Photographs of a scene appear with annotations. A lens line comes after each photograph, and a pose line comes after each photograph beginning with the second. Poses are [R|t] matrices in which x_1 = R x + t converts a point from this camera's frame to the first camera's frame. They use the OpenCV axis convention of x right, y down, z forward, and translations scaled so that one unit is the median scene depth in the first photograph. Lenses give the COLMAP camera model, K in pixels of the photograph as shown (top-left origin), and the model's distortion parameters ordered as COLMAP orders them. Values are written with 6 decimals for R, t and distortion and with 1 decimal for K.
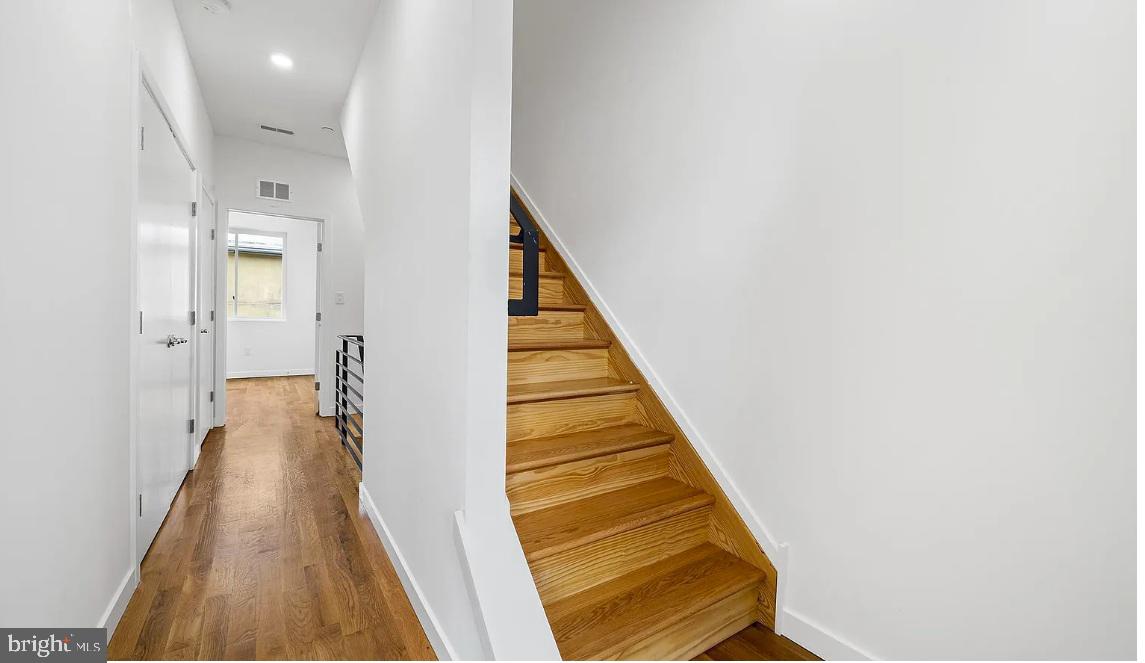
lens RADIAL K [[436.6, 0, 577.2], [0, 436.6, 319.3], [0, 0, 1]] dist [-0.001163, -0.000189]
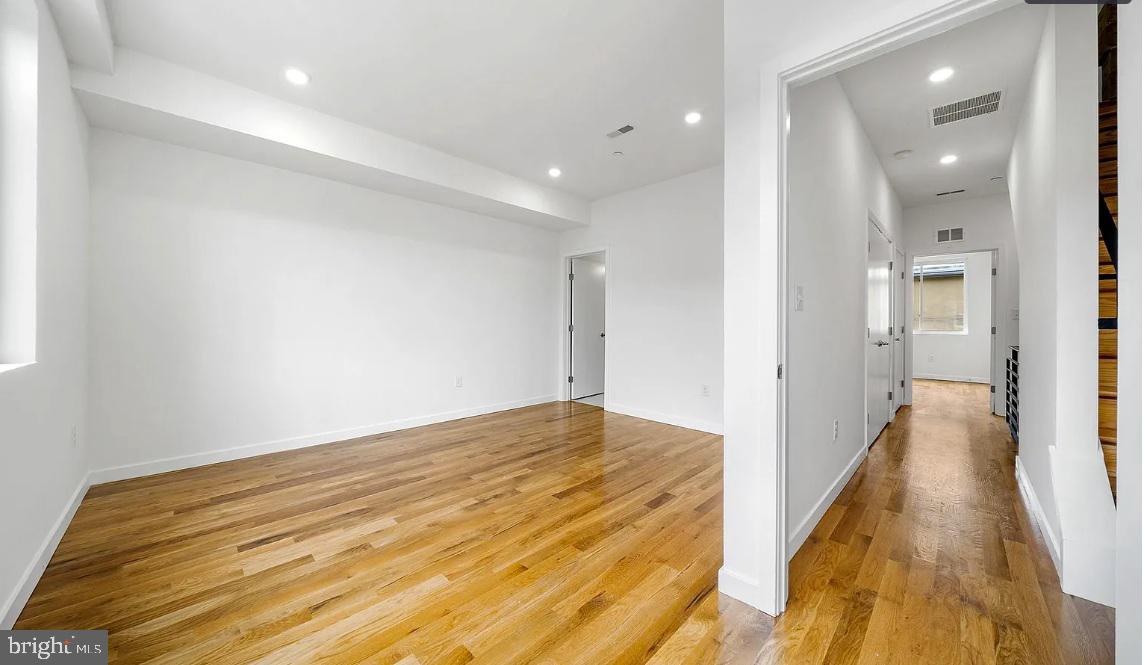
lens RADIAL K [[404.0, 0, 549.0], [0, 404.0, 324.5], [0, 0, 1]] dist [-0.001578, -0.000152]
pose [[0.154484, -0.013072, -0.987909, 0.325115], [-0.006891, 0.999874, -0.014308, 0.001687], [0.987971, 0.009018, 0.154375, -0.389737]]
